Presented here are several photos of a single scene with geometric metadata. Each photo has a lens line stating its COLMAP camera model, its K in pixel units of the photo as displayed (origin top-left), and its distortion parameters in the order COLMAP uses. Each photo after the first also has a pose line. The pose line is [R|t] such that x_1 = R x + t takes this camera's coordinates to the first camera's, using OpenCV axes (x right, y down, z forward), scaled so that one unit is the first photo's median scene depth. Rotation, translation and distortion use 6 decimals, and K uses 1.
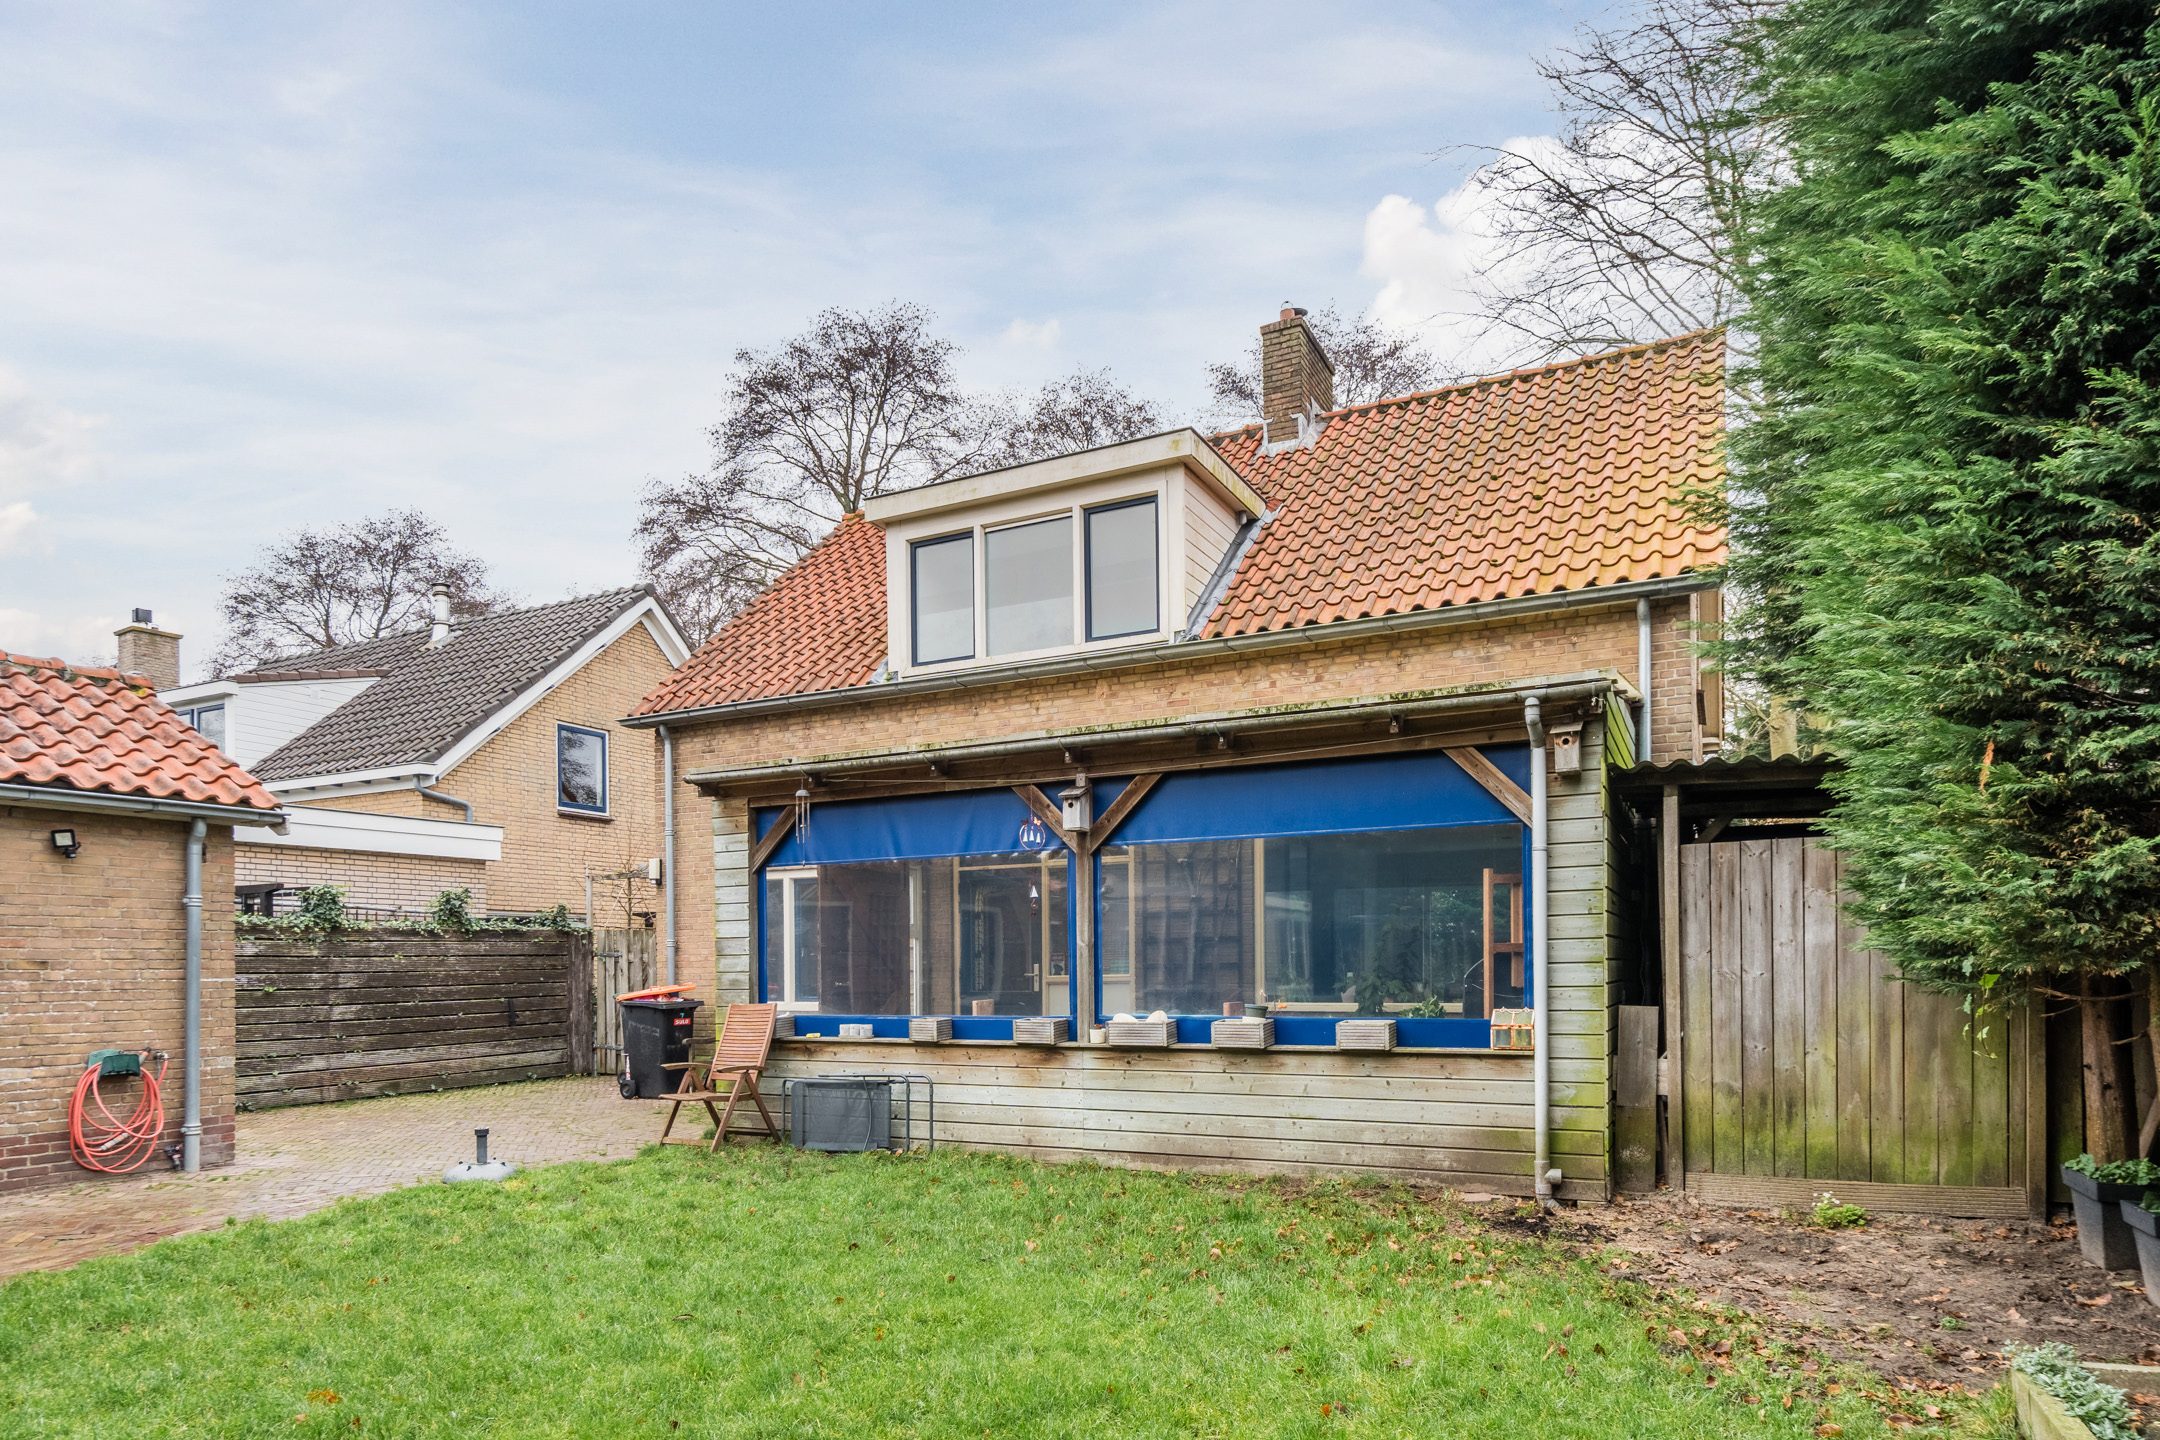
lens RADIAL K [[1299.0, 0, 1119.9], [0, 1299.0, 960.5], [0, 0, 1]] dist [-0.003056, 0.005312]
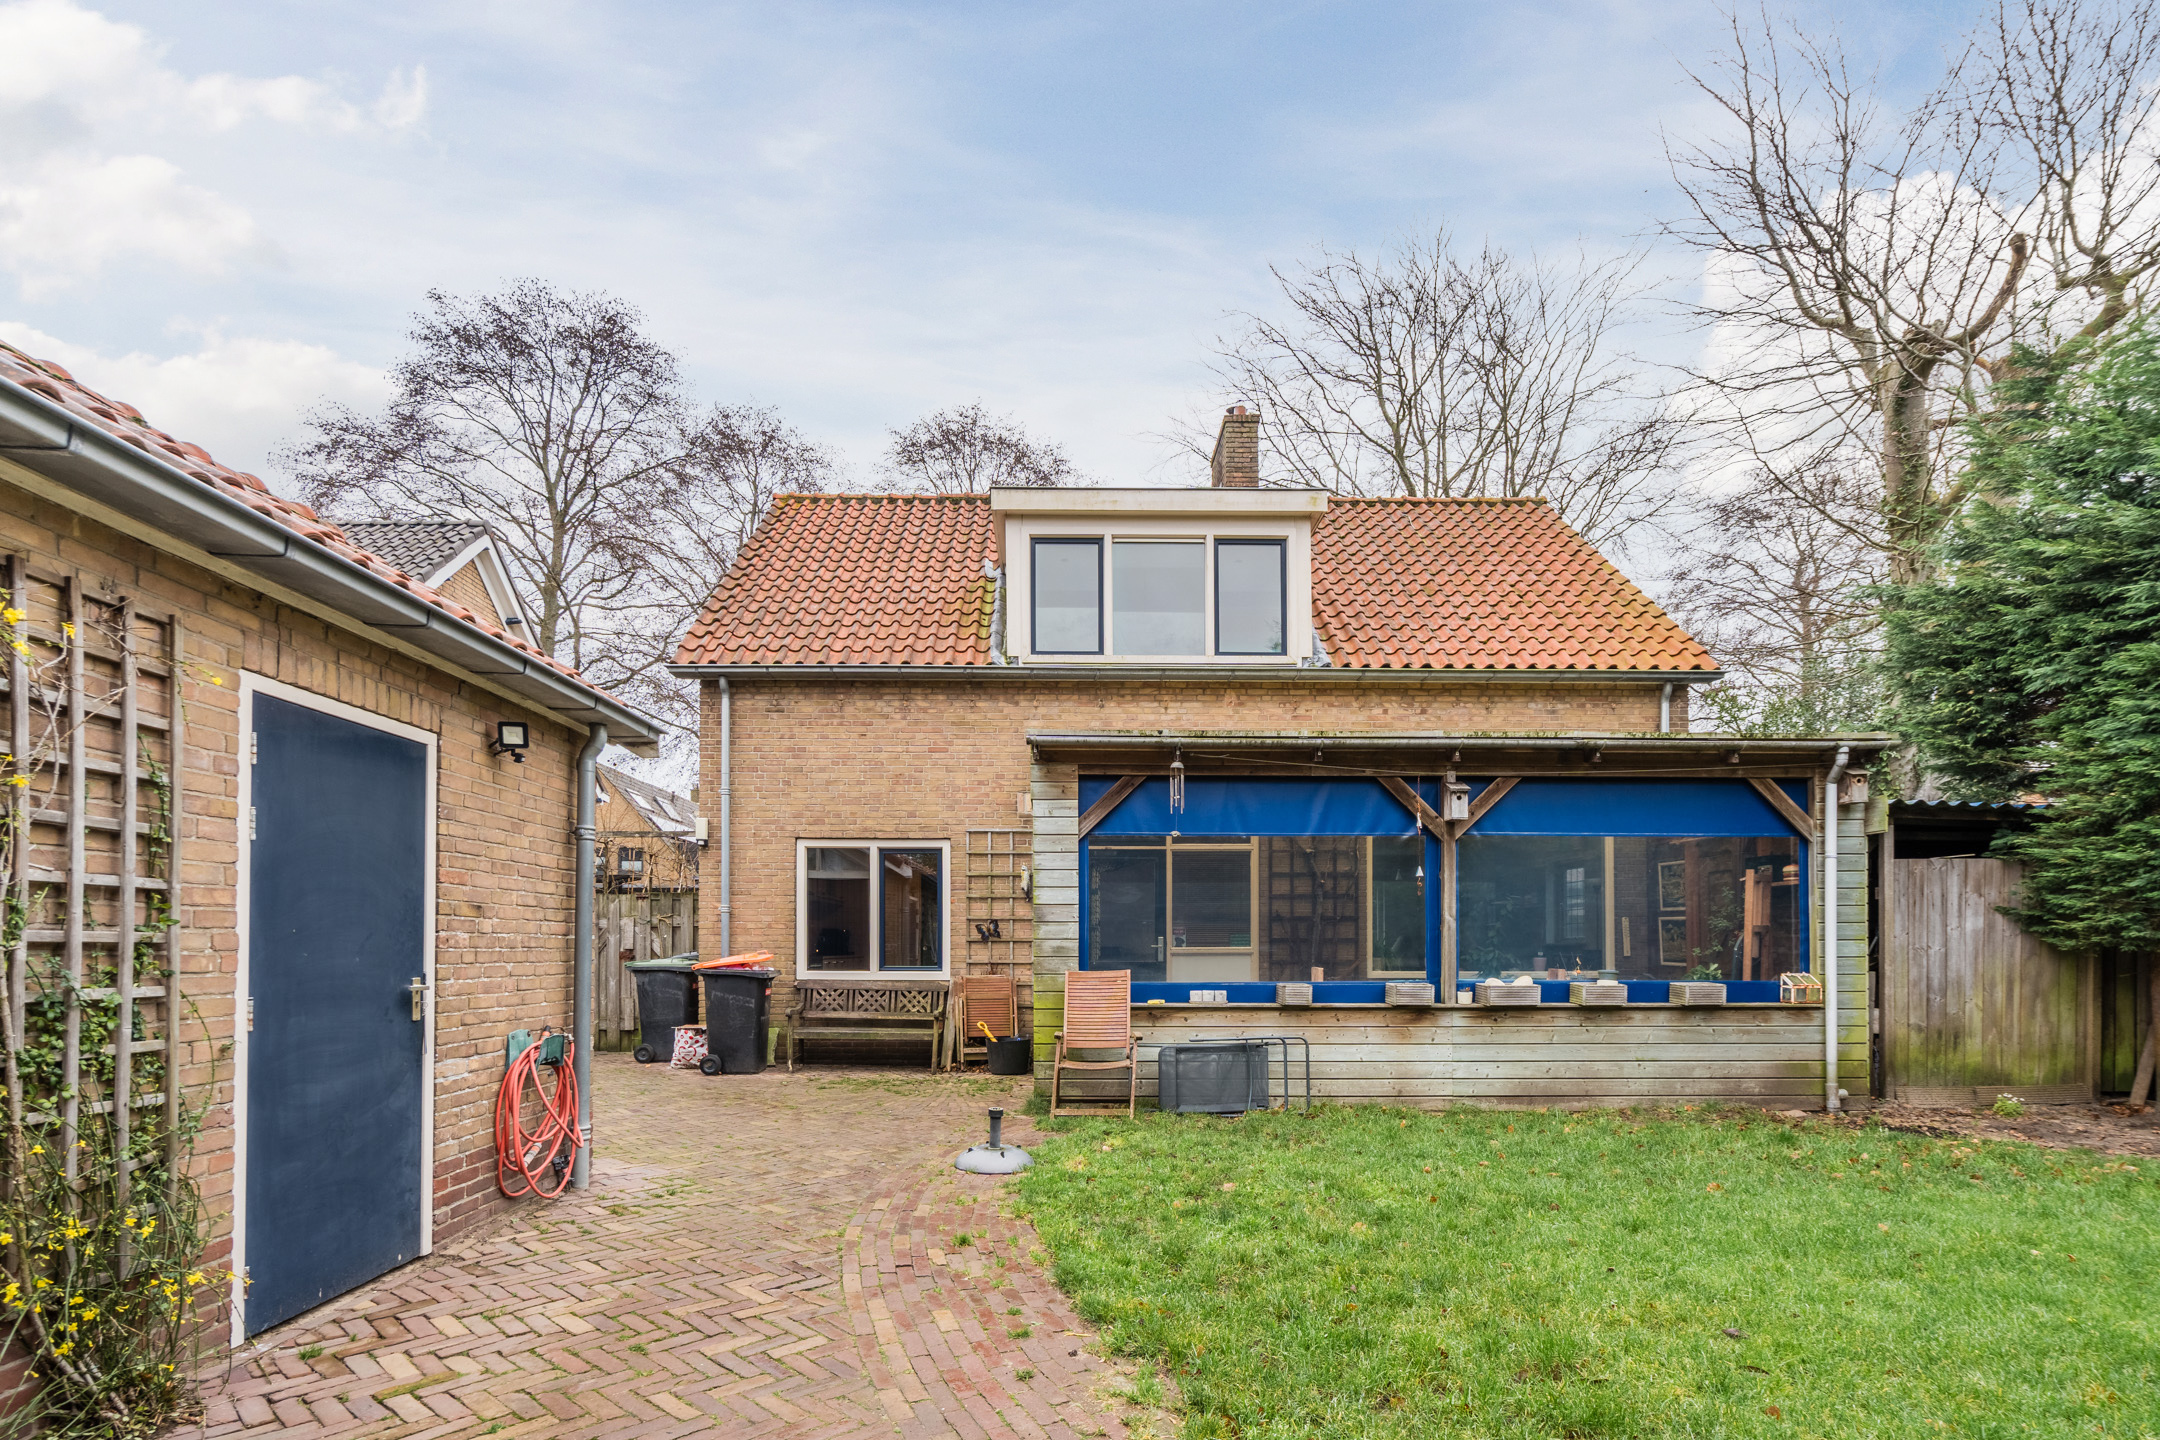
lens RADIAL K [[1056.6, 0, 1081.2], [0, 1056.6, 932.8], [0, 0, 1]] dist [-0.005294, 0.000564]
pose [[0.883627, 0.018757, 0.467816, -0.716419], [-0.013510, 0.999803, -0.014567, 0.017116], [-0.467997, 0.006551, 0.883706, 0.305627]]
